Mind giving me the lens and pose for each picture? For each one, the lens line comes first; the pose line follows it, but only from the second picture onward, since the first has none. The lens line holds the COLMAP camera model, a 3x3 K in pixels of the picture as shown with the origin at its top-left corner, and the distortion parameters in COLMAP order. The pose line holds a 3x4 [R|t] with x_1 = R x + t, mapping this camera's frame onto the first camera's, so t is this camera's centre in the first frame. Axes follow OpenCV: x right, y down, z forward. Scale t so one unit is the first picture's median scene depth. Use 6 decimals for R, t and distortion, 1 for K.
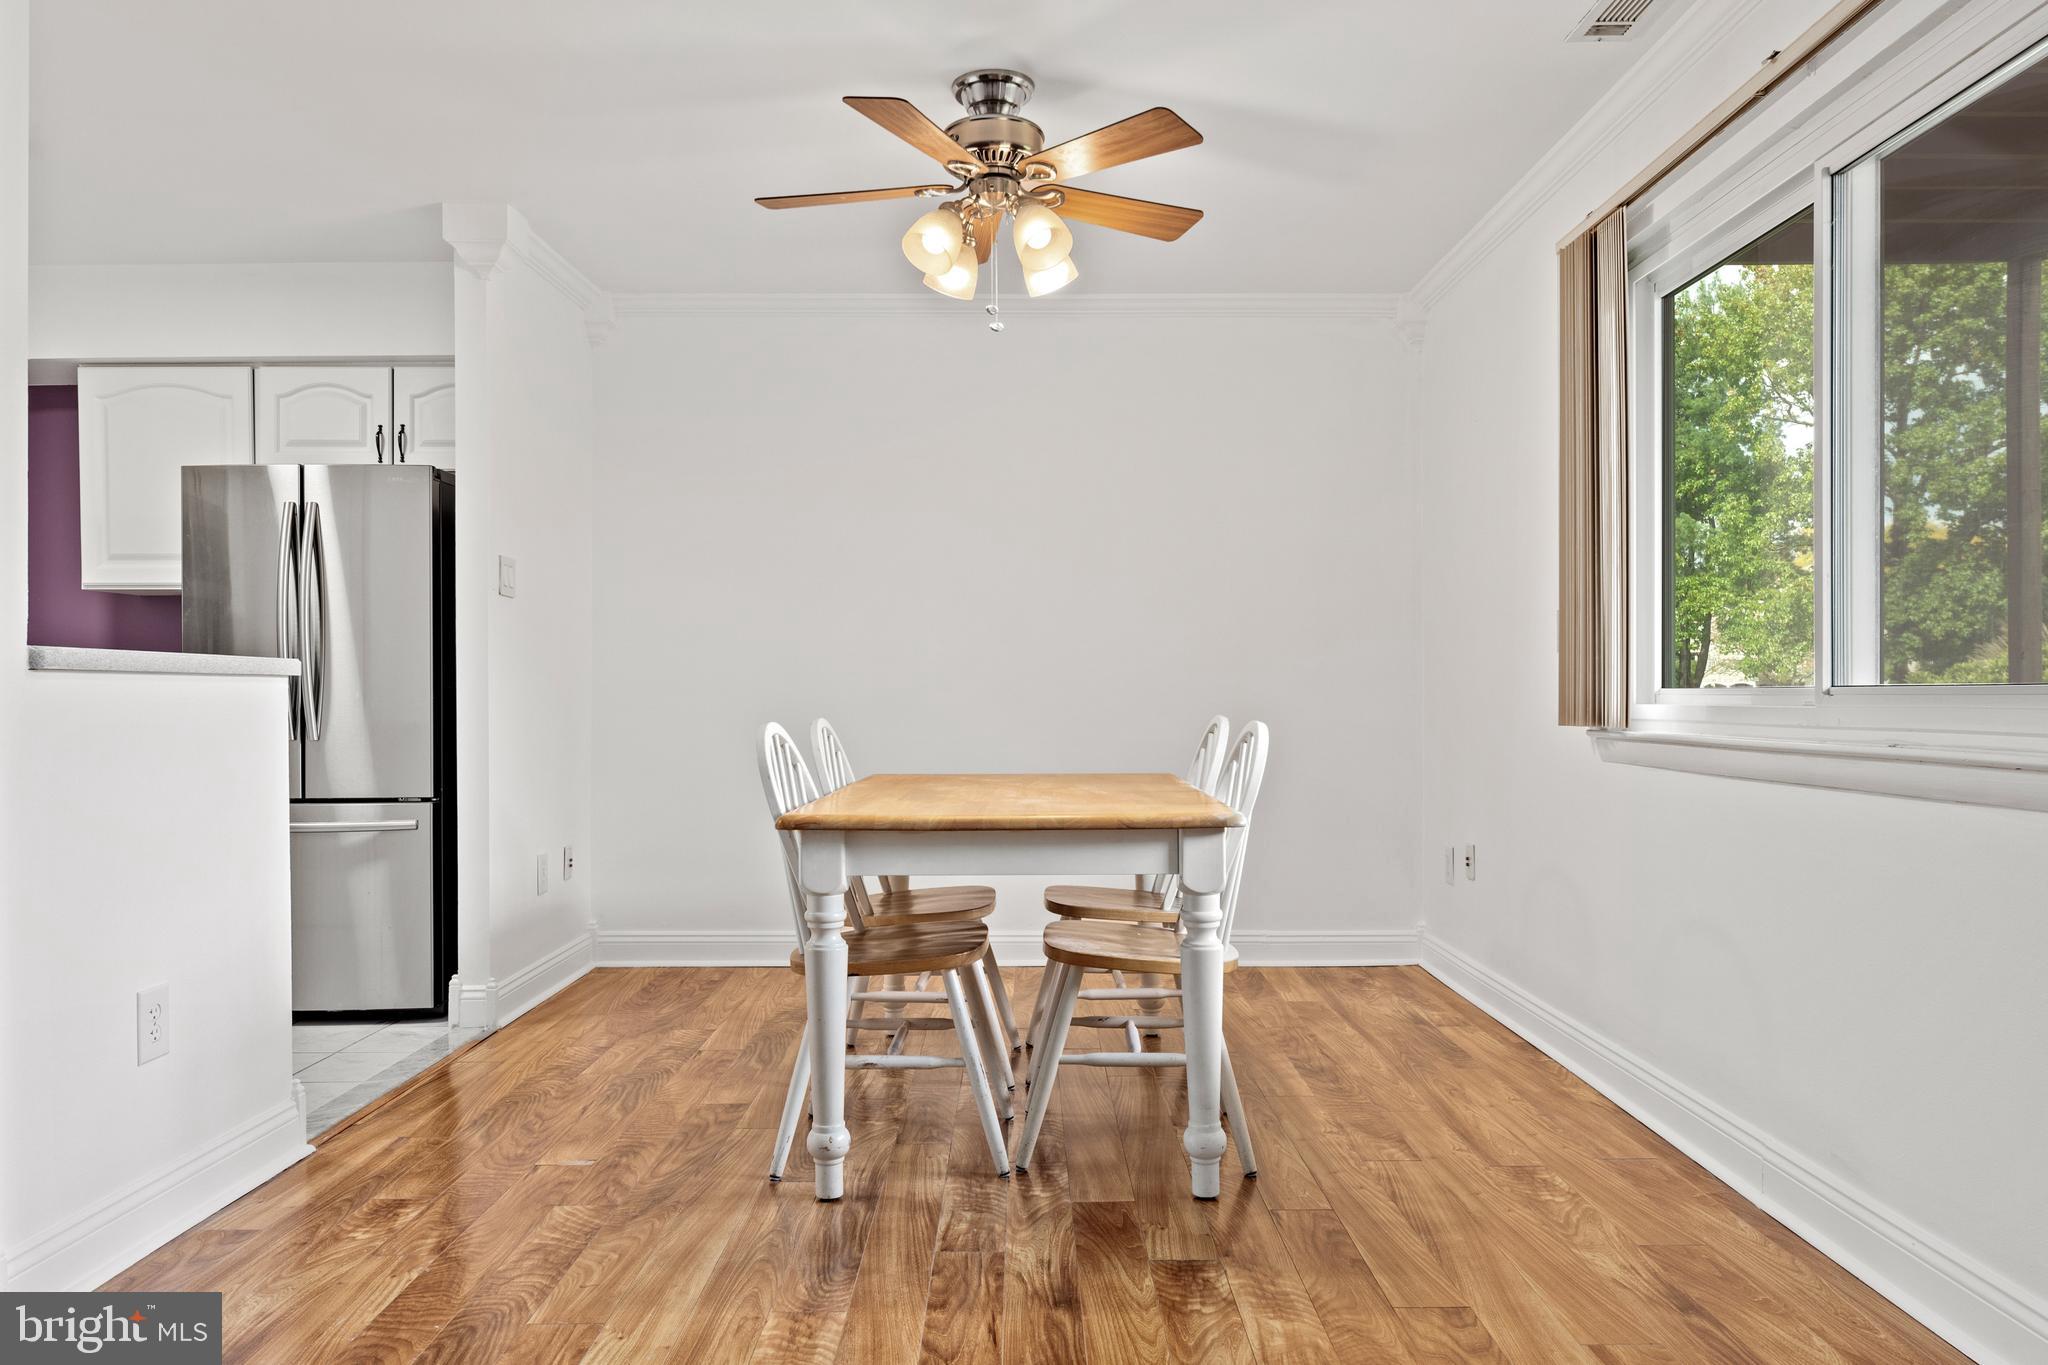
lens RADIAL K [[1341.3, 0, 1015.5], [0, 1341.3, 691.3], [0, 0, 1]] dist [0.016036, -0.015260]
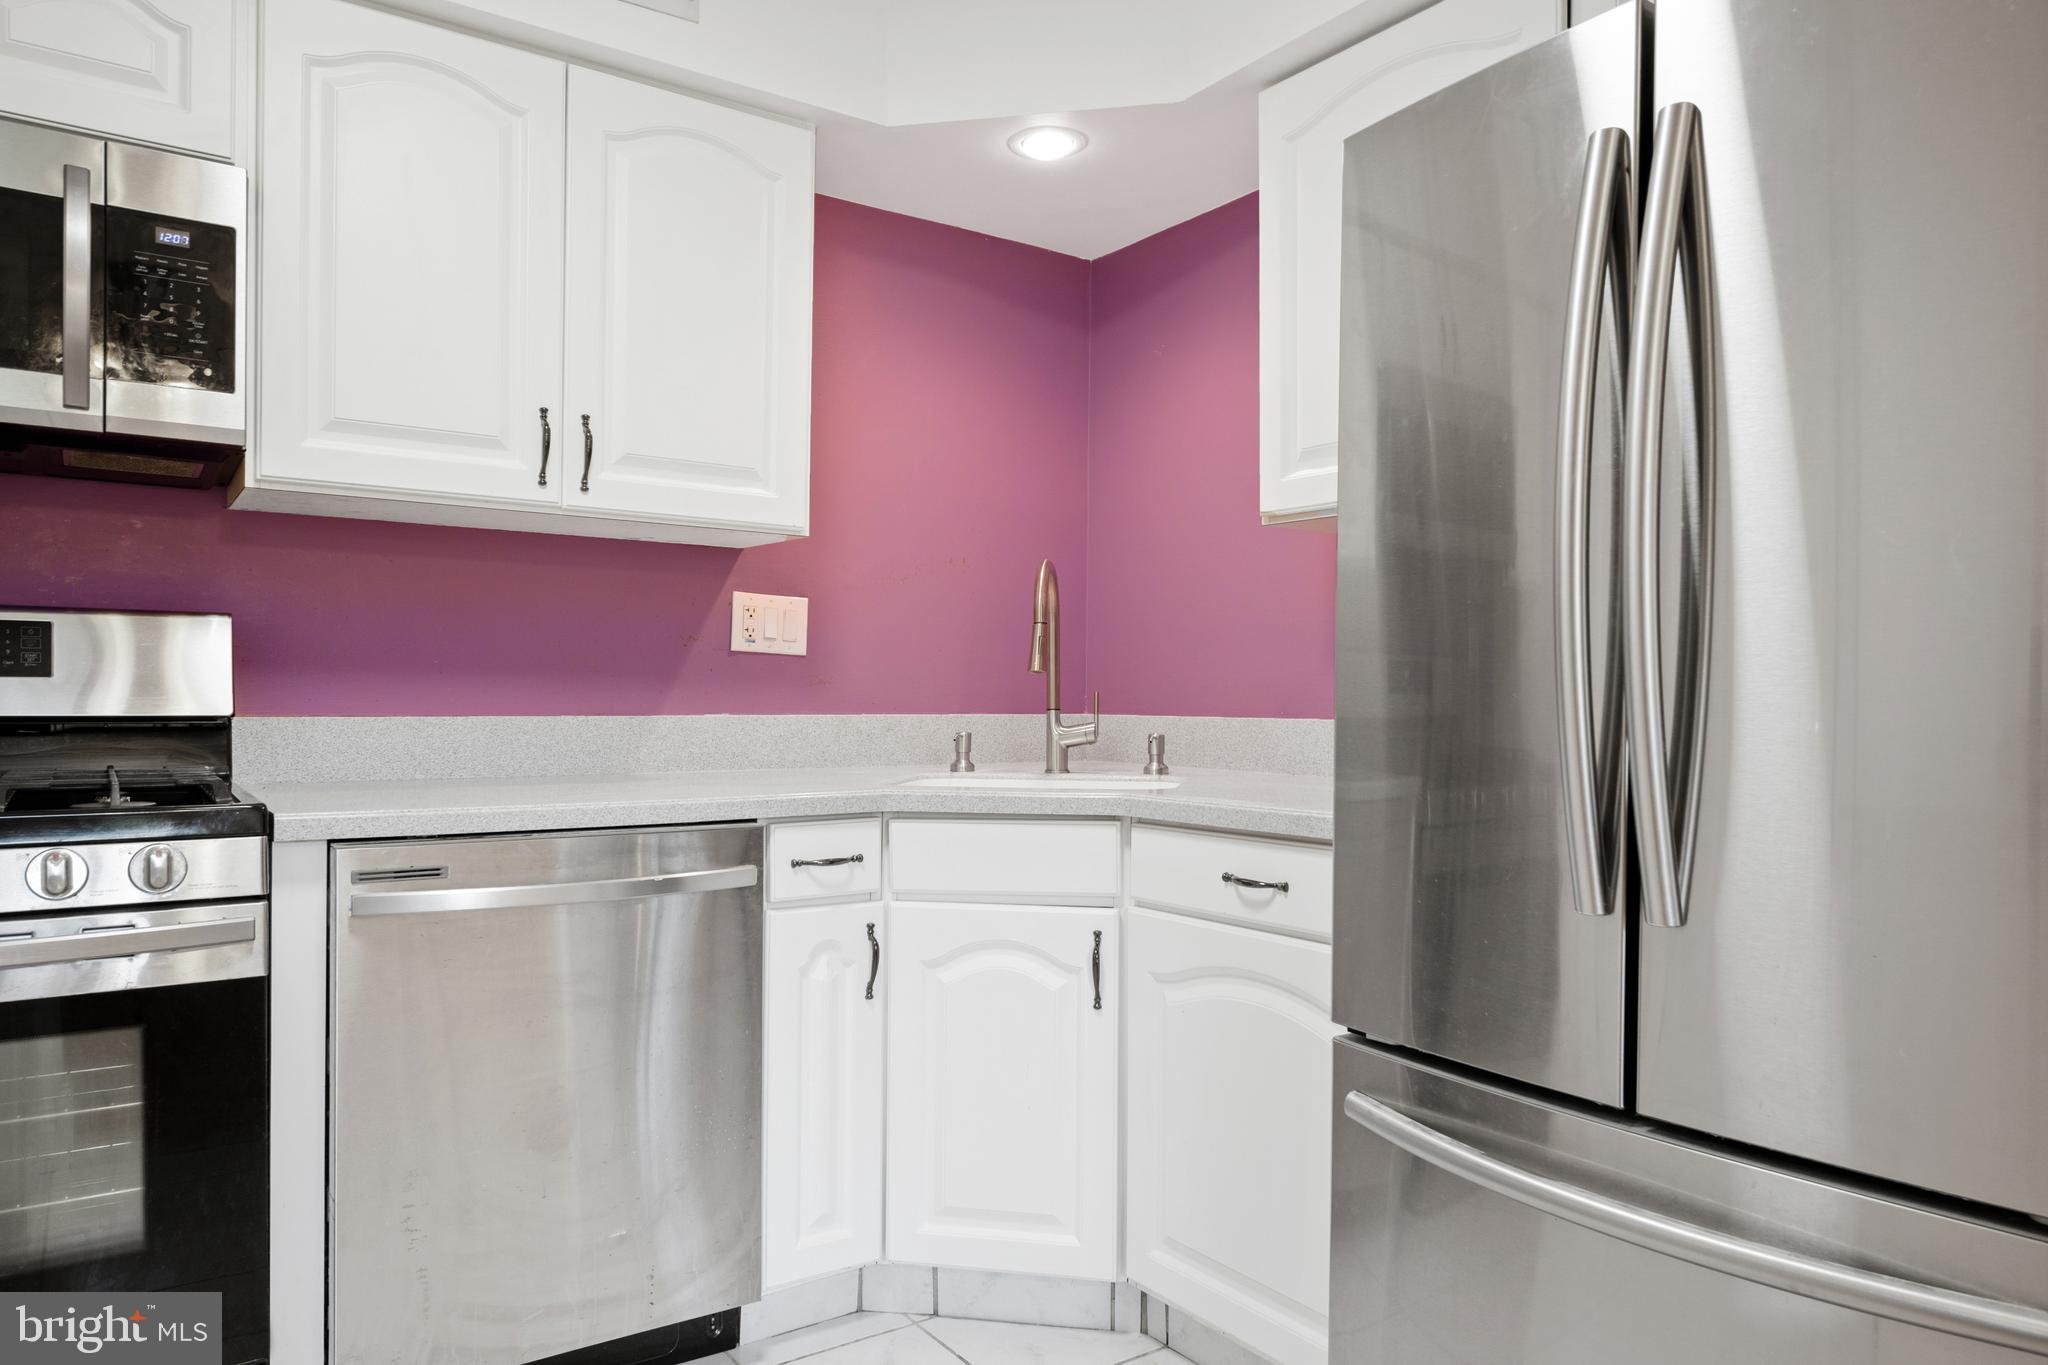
lens RADIAL K [[1341.3, 0, 1037.1], [0, 1341.3, 707.5], [0, 0, 1]] dist [0.016036, -0.015260]
pose [[0.582830, 0.015883, -0.812439, -0.653520], [-0.005048, 0.999860, 0.015926, -0.022966], [0.812578, -0.005181, 0.582829, 1.284840]]
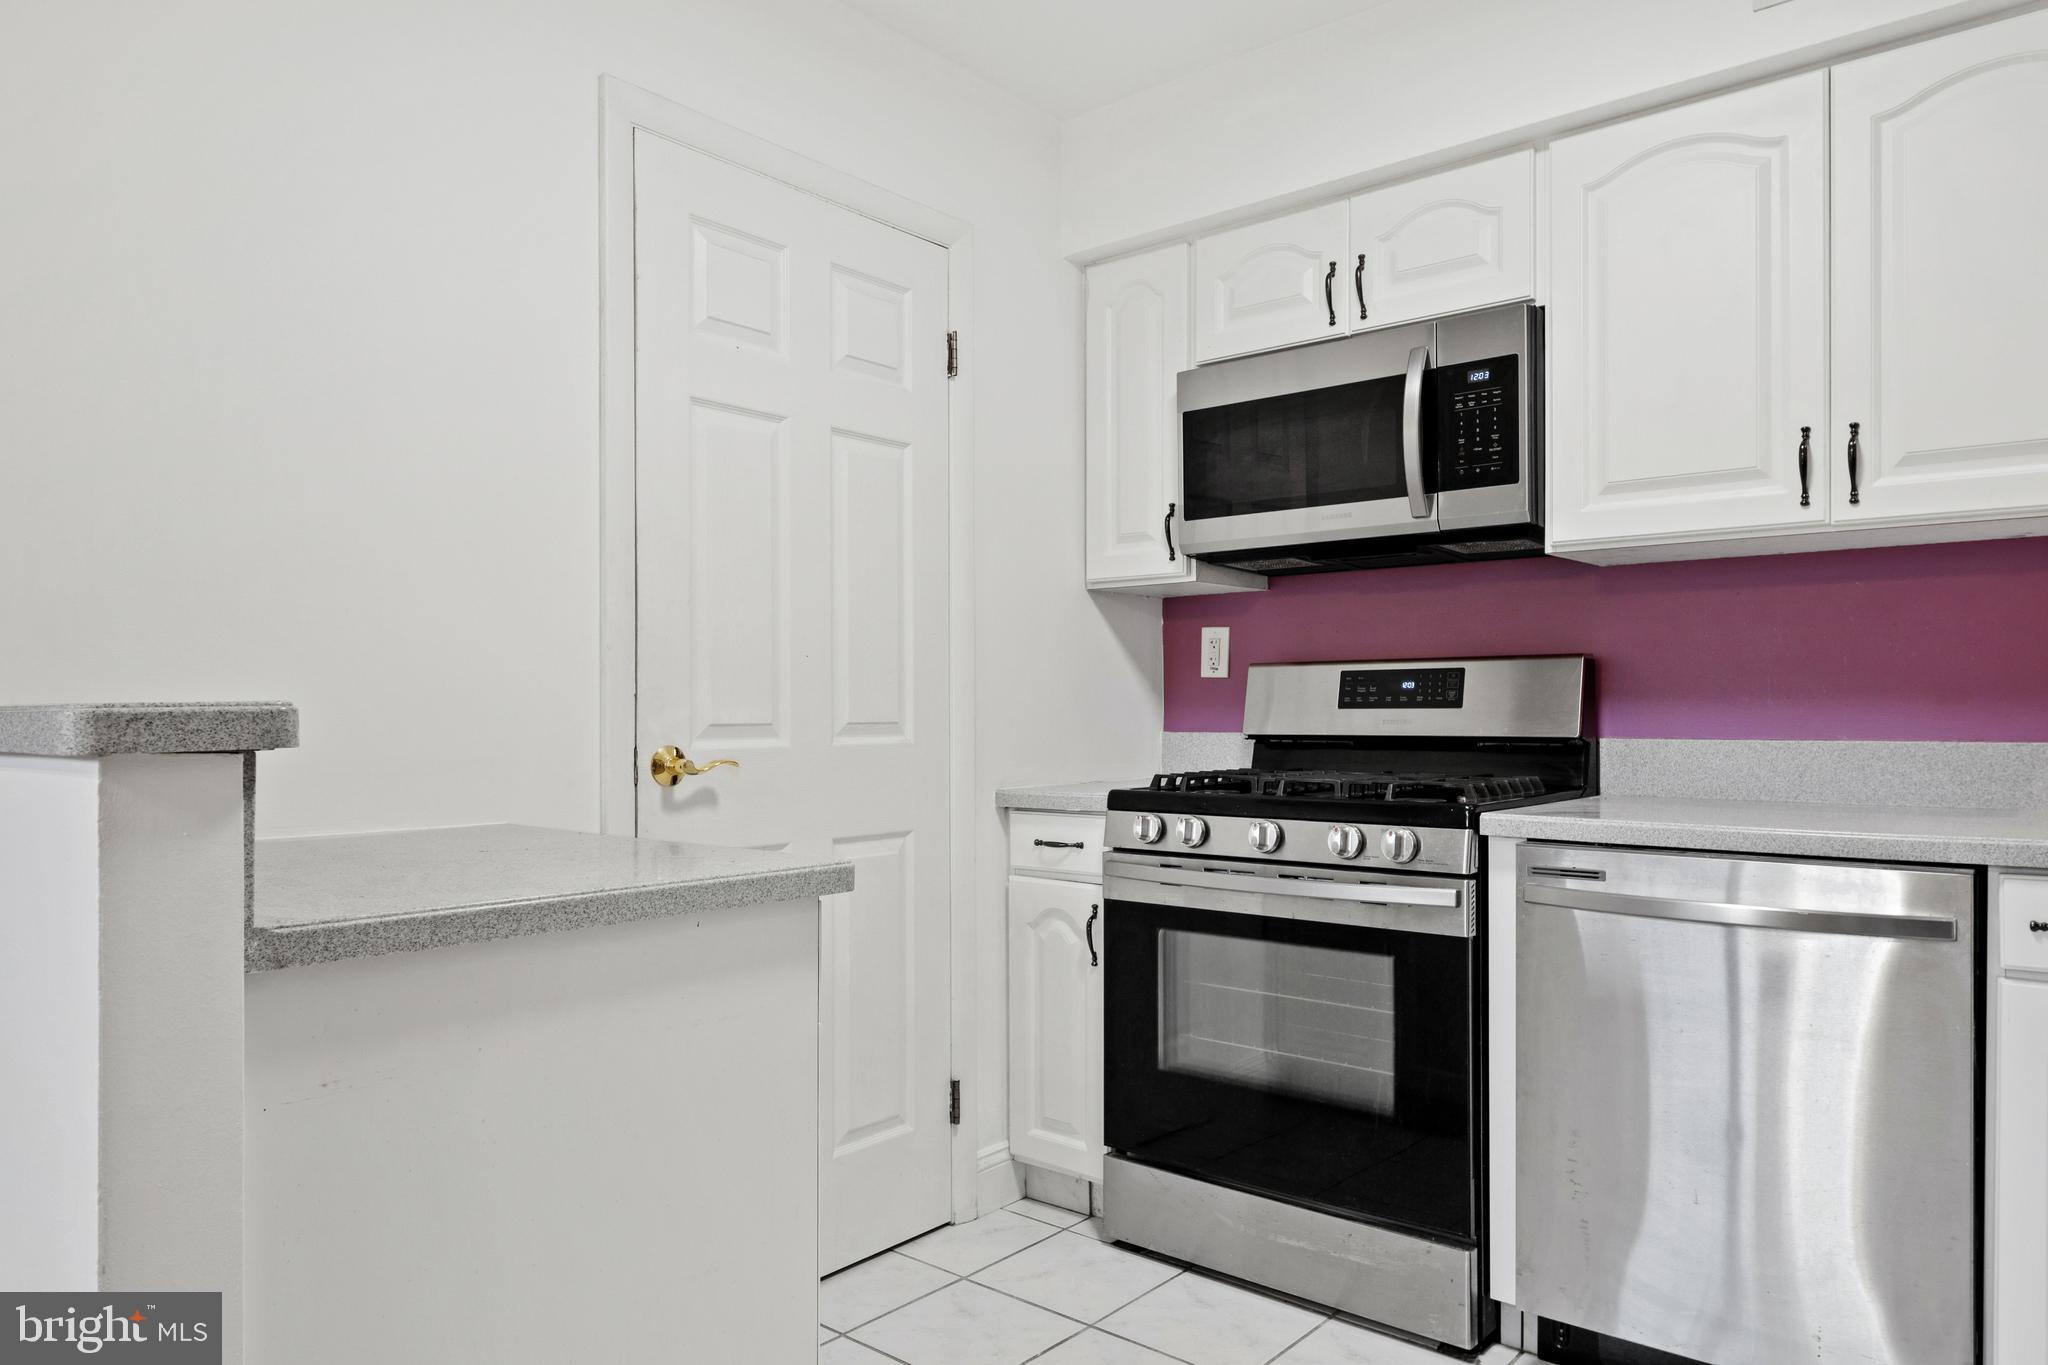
lens RADIAL K [[1341.3, 0, 1021.9], [0, 1341.3, 708.2], [0, 0, 1]] dist [0.016036, -0.015260]
pose [[-0.641784, 0.000152, -0.766885, -0.563854], [0.007980, 0.999947, -0.006480, -0.020928], [0.766844, -0.010278, -0.641752, 1.740848]]
